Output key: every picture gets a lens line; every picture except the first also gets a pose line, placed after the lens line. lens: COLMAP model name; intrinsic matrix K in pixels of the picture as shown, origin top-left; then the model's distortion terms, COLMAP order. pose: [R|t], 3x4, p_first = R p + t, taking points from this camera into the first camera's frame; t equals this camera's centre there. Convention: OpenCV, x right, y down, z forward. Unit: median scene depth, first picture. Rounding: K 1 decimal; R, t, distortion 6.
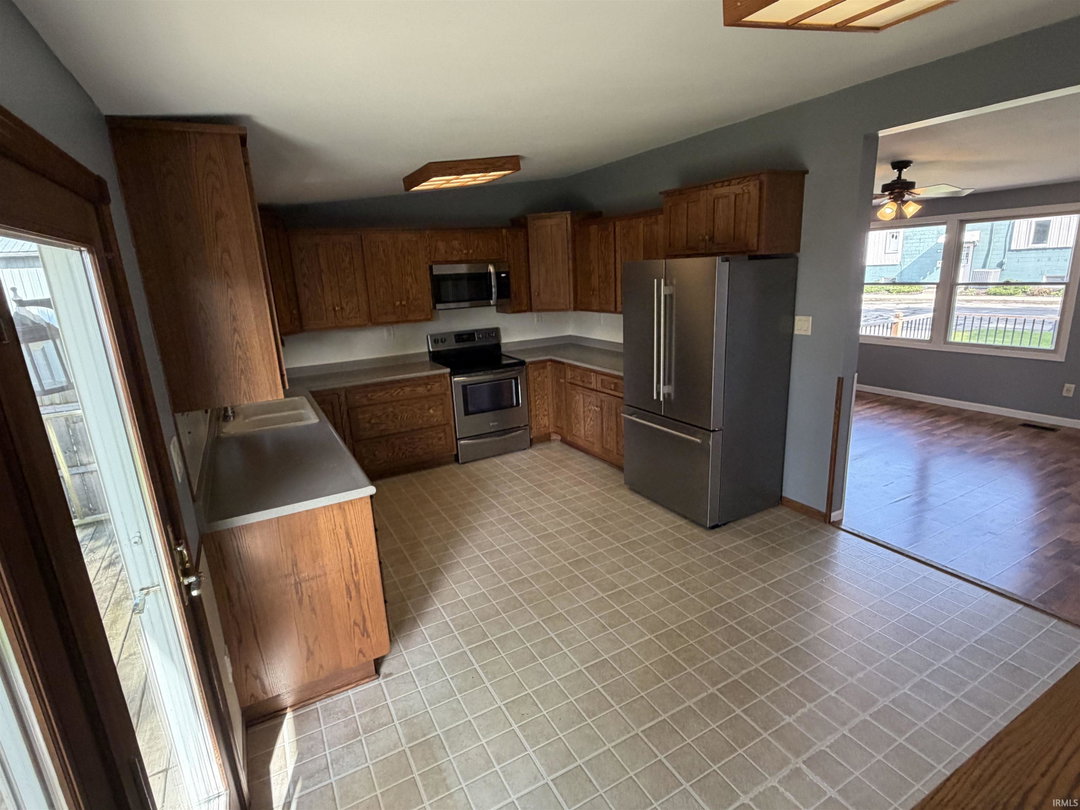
lens RADIAL K [[542.4, 0, 540.0], [0, 542.4, 405.0], [0, 0, 1]] dist [-0.000504, -0.000677]
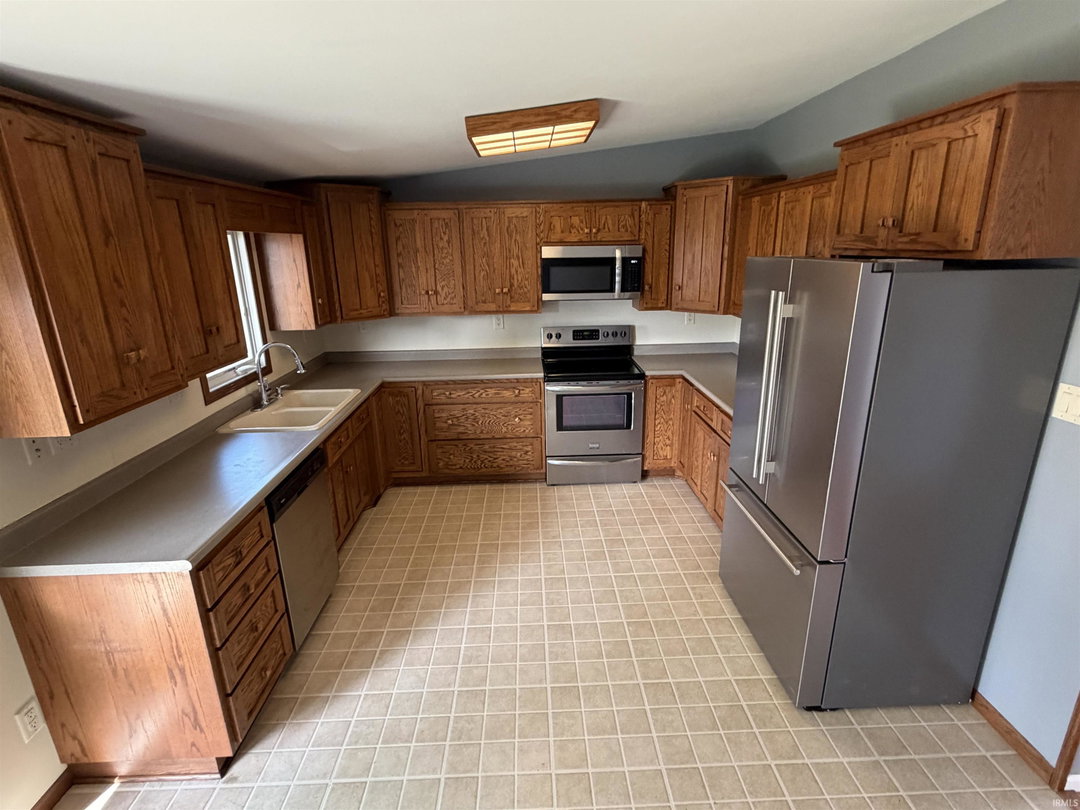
lens RADIAL K [[542.4, 0, 540.0], [0, 542.4, 405.0], [0, 0, 1]] dist [-0.000504, -0.000677]
pose [[0.890034, 0.158760, -0.427358, 0.200790], [-0.134477, 0.987122, 0.086641, -0.094460], [0.435609, -0.019644, 0.899921, 0.258576]]
